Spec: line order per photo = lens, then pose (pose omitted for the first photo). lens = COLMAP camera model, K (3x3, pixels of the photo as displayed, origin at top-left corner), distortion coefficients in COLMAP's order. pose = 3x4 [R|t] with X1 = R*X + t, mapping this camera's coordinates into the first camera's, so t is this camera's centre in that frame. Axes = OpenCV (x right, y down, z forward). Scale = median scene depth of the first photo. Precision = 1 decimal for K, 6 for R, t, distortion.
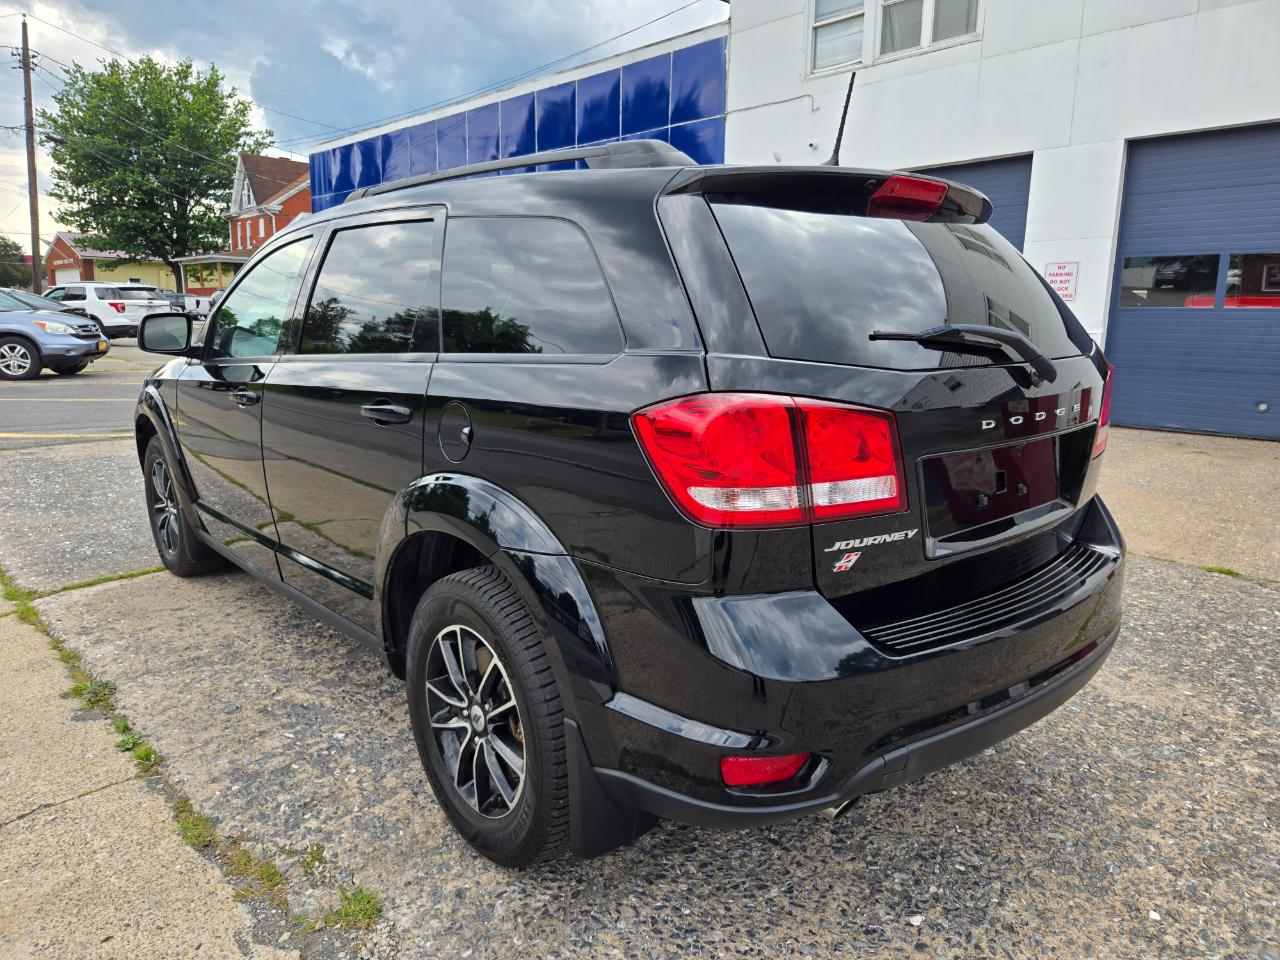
lens RADIAL K [[858.8, 0, 634.0], [0, 858.8, 482.6], [0, 0, 1]] dist [0.067197, -0.049241]
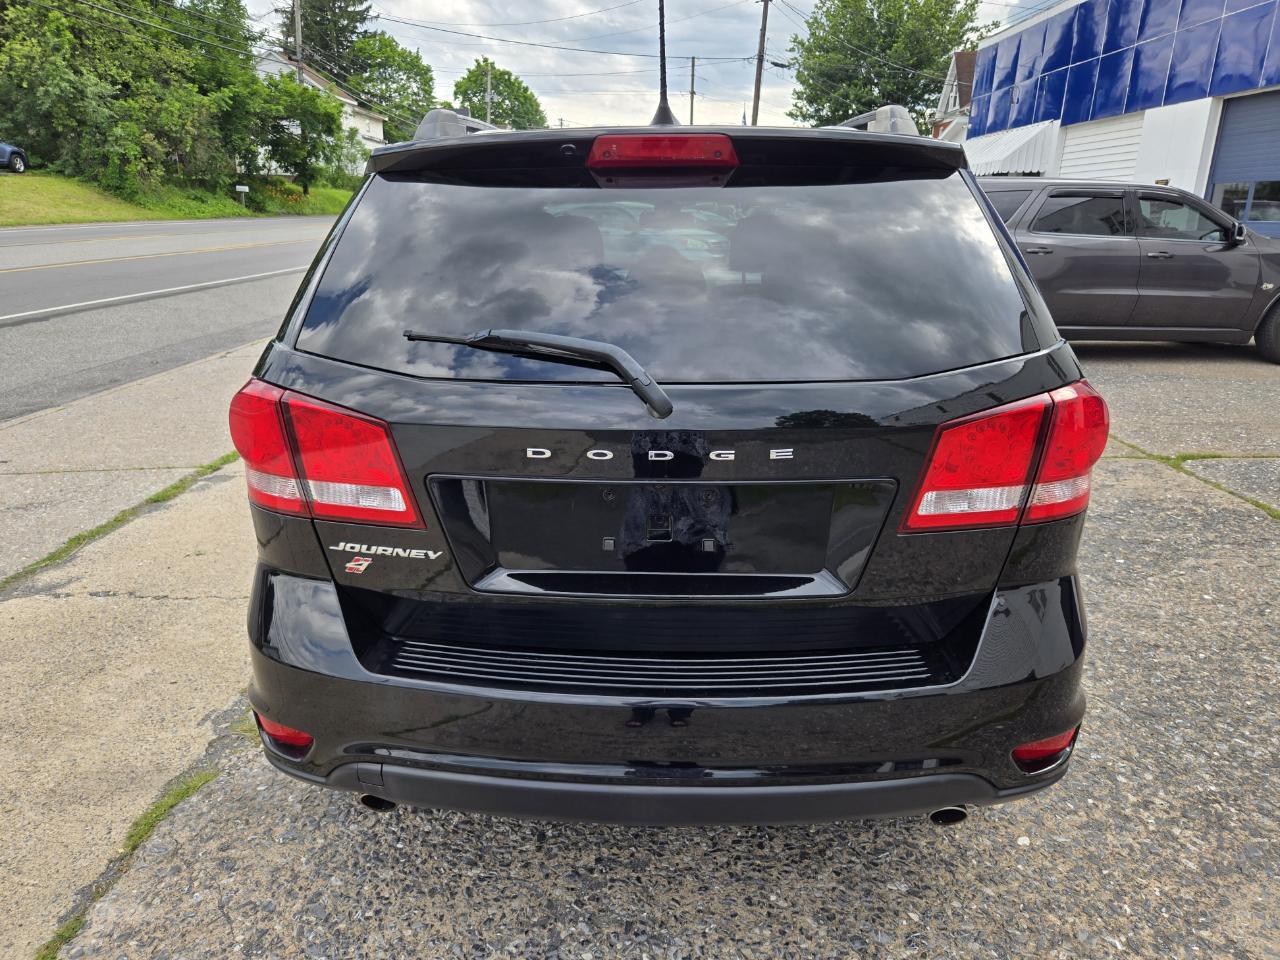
lens RADIAL K [[858.8, 0, 635.4], [0, 858.8, 501.0], [0, 0, 1]] dist [0.067197, -0.049241]
pose [[0.729614, 0.215871, -0.648894, 0.461661], [-0.136771, 0.975762, 0.170827, -0.078649], [0.670043, -0.035888, 0.741454, 0.212105]]
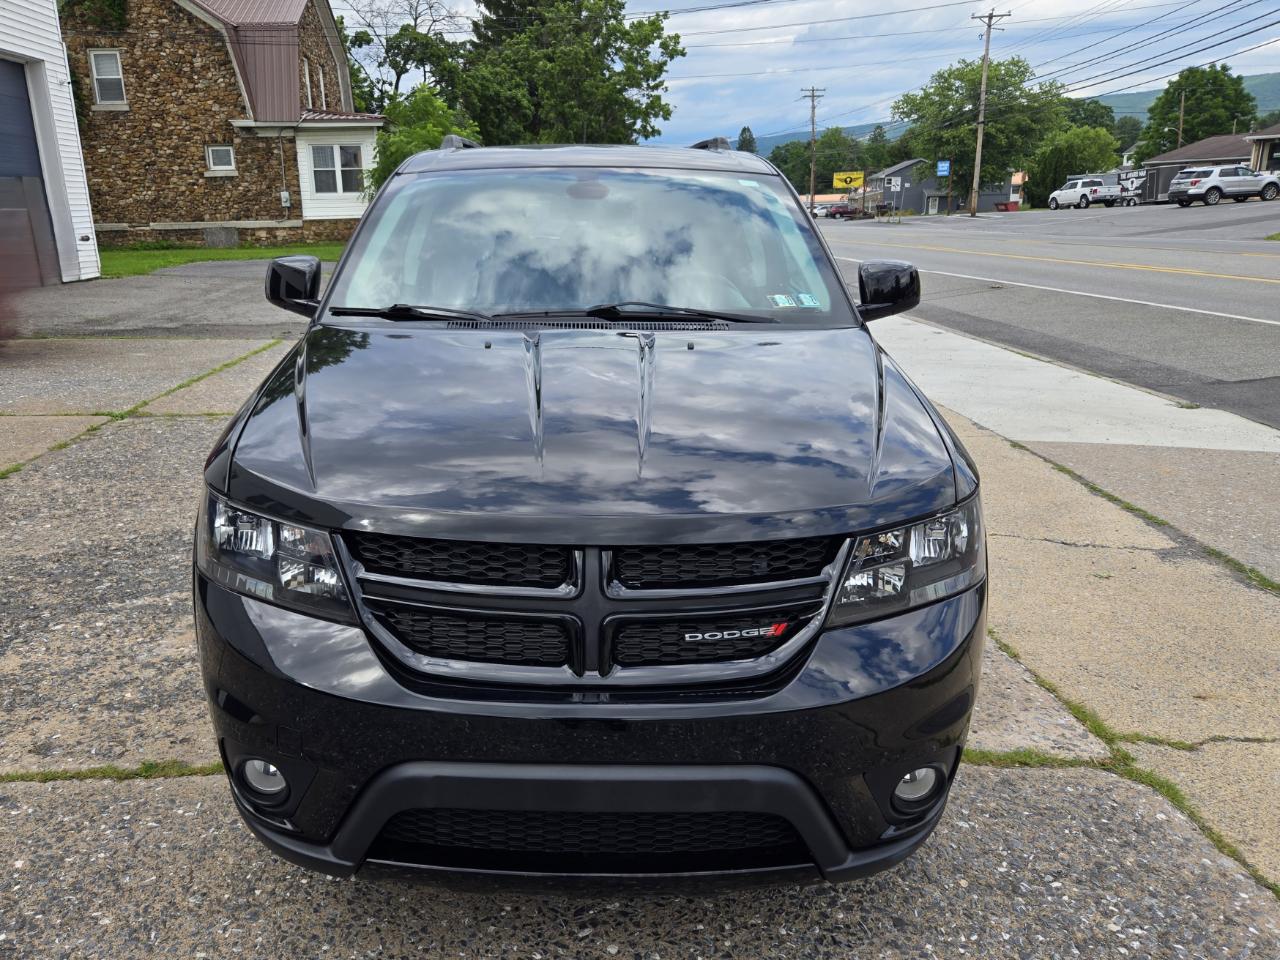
lens RADIAL K [[981.1, 0, 567.5], [0, 981.1, 471.5], [0, 0, 1]] dist [0.060626, -0.022348]
pose [[-0.748847, -0.181222, 0.637484, -0.855683], [0.129790, 0.903161, 0.409211, -0.394385], [-0.649909, 0.389176, -0.652809, 1.707416]]
